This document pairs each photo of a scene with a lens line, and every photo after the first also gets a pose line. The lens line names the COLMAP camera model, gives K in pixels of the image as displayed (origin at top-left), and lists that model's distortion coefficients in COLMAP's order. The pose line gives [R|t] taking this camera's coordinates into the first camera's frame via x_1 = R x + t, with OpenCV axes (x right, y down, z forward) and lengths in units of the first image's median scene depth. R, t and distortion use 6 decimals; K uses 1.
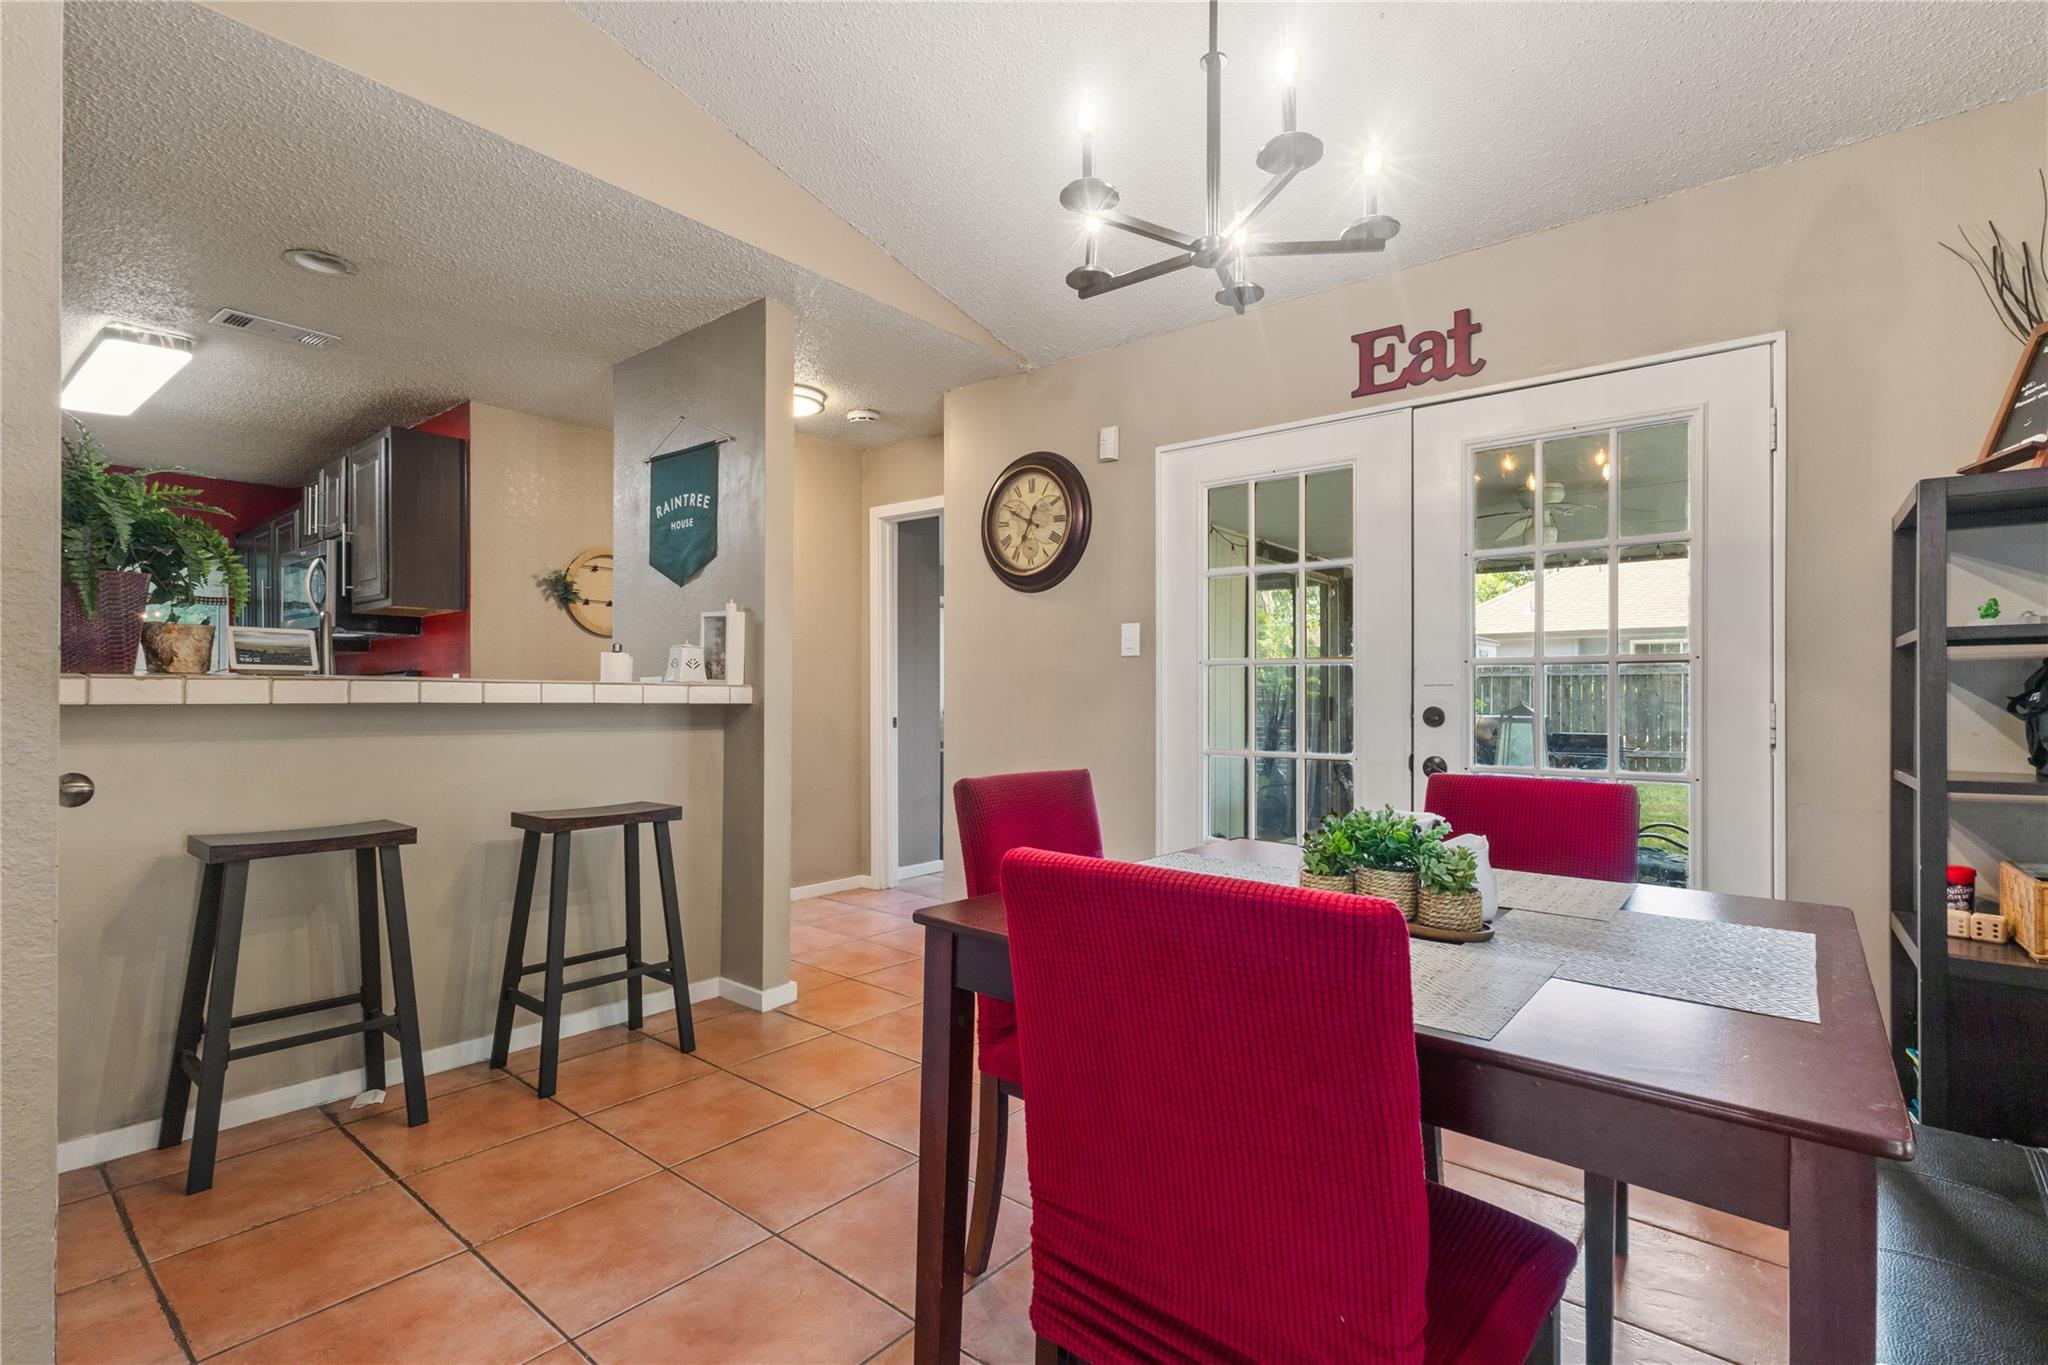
lens RADIAL K [[946.7, 0, 1026.5], [0, 946.7, 692.9], [0, 0, 1]] dist [-0.001986, 0.000710]
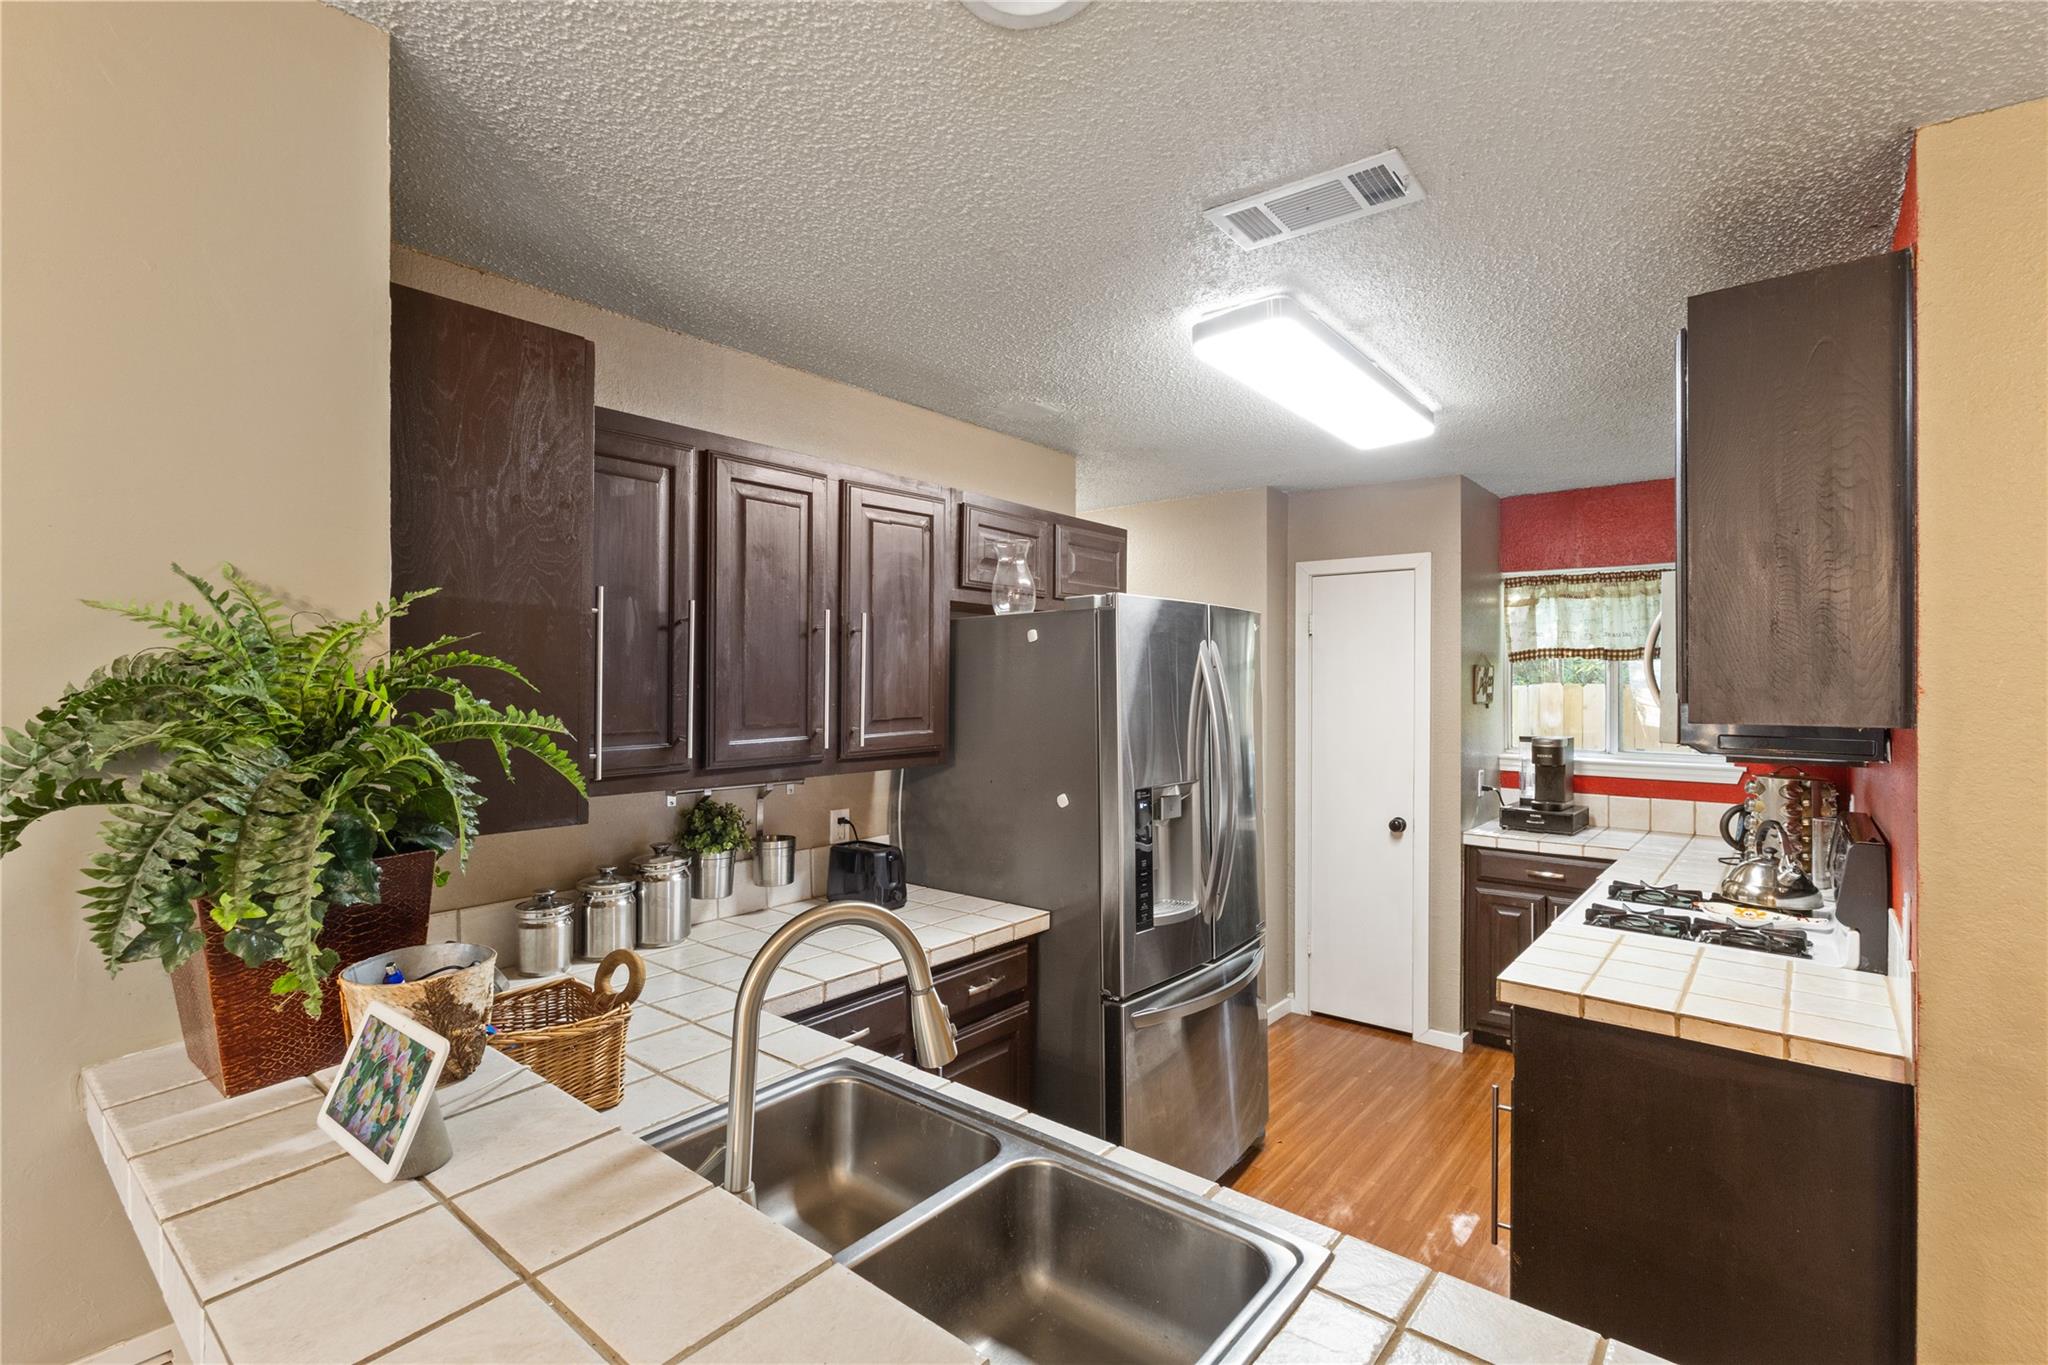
lens RADIAL K [[954.0, 0, 1013.4], [0, 954.0, 673.2], [0, 0, 1]] dist [0.004090, 0.000324]
pose [[-0.002501, -0.005351, -0.999983, -0.304799], [0.002661, 0.999982, -0.005358, -0.141004], [0.999993, -0.002674, -0.002486, 0.870149]]
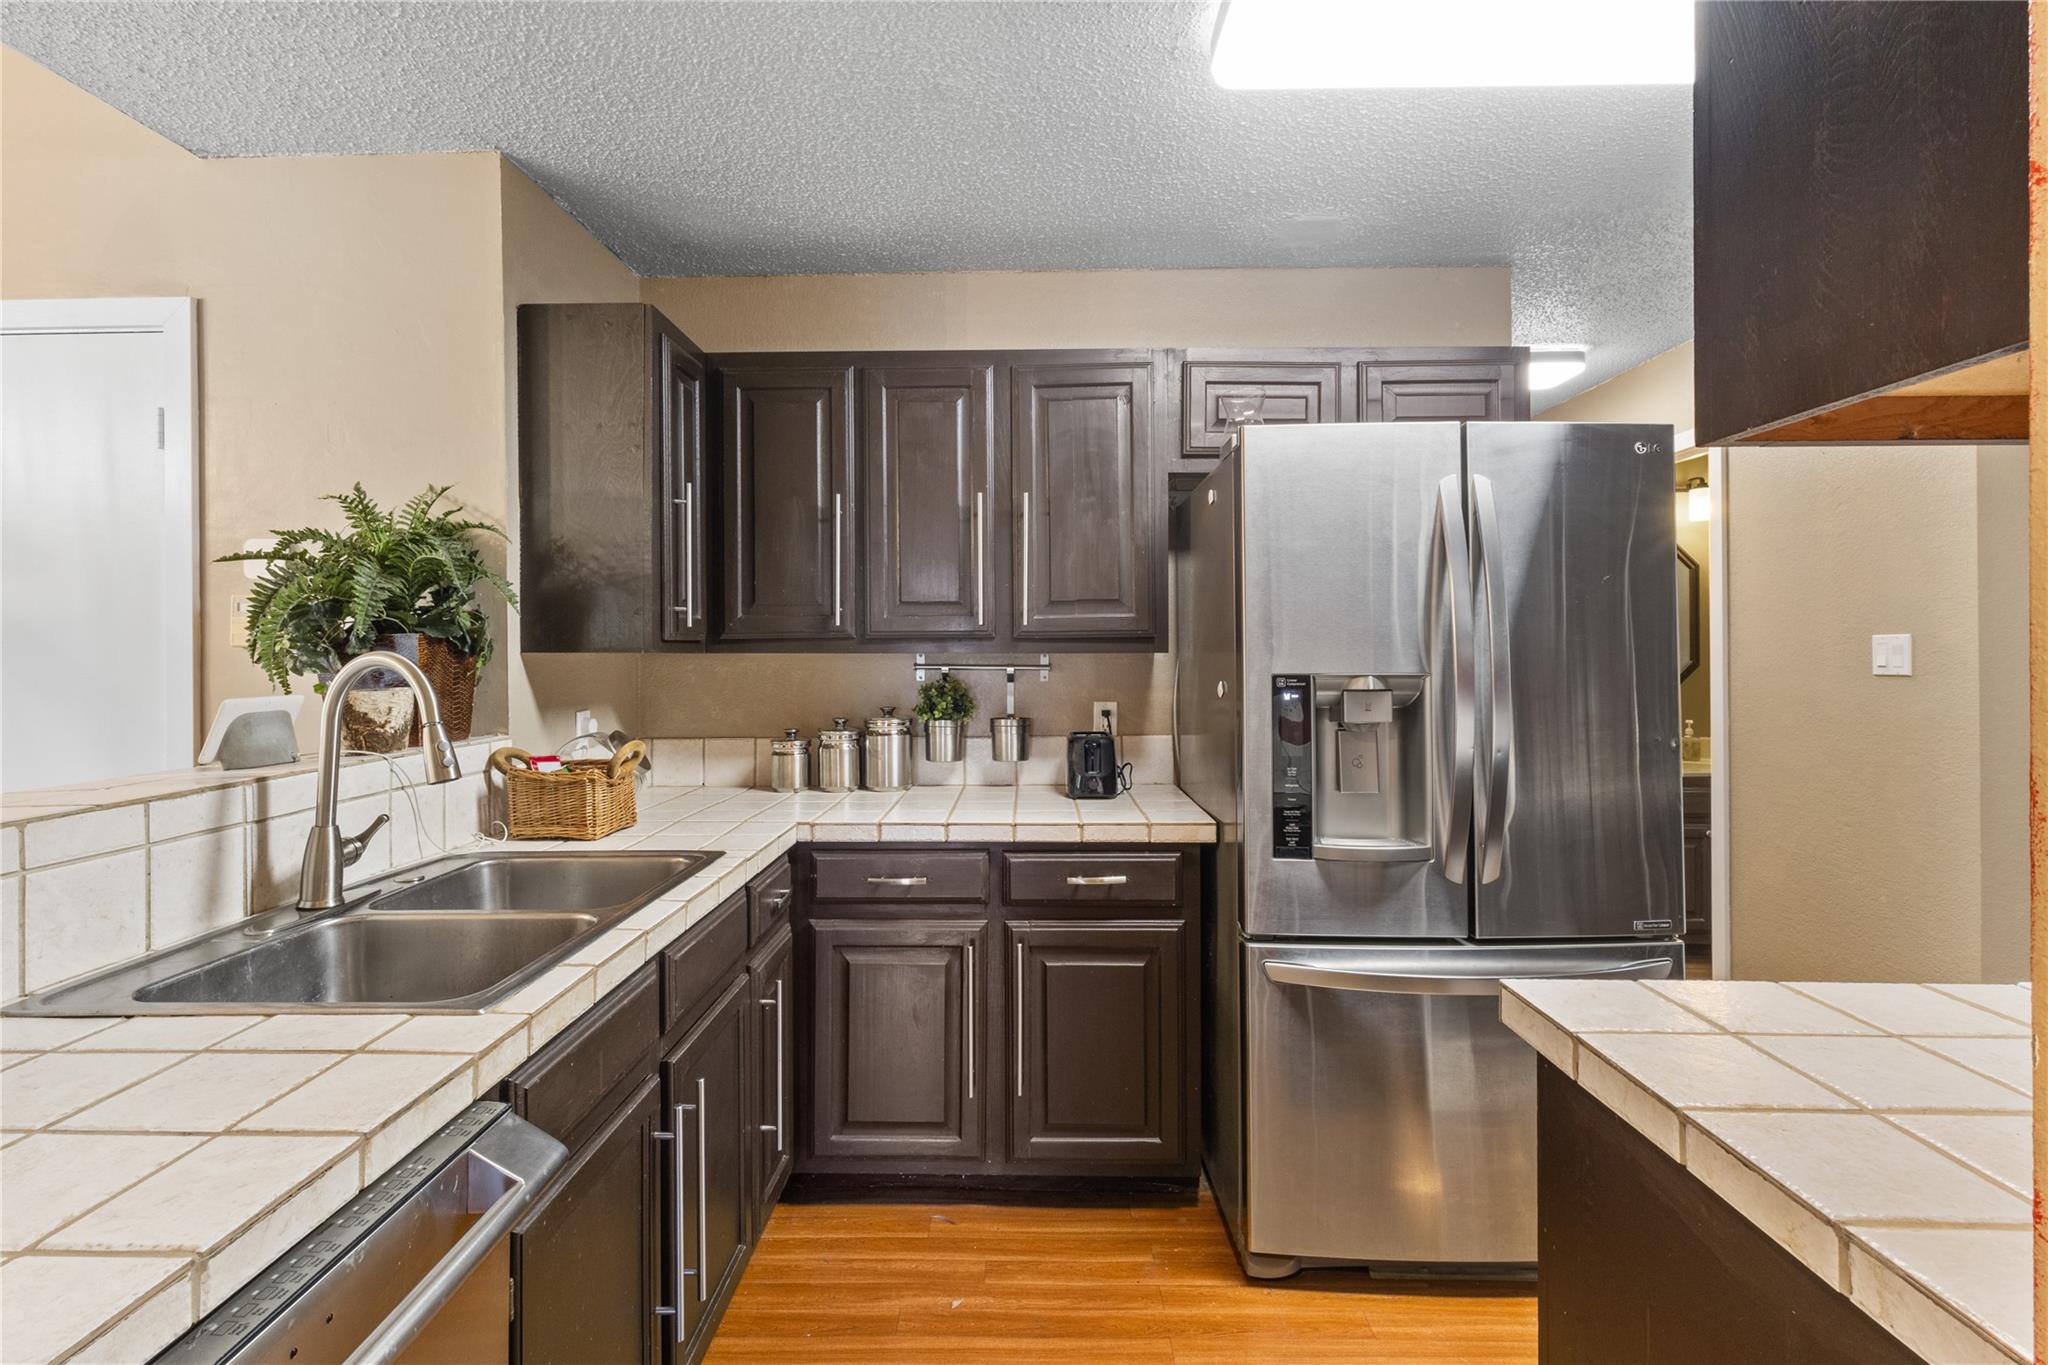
lens RADIAL K [[955.0, 0, 997.4], [0, 955.0, 651.0], [0, 0, 1]] dist [0.000112, -0.000164]
pose [[-0.790402, 0.001625, -0.612587, -0.562154], [0.005993, 0.999969, -0.005080, -0.066157], [0.612560, -0.007686, -0.790387, 1.319206]]
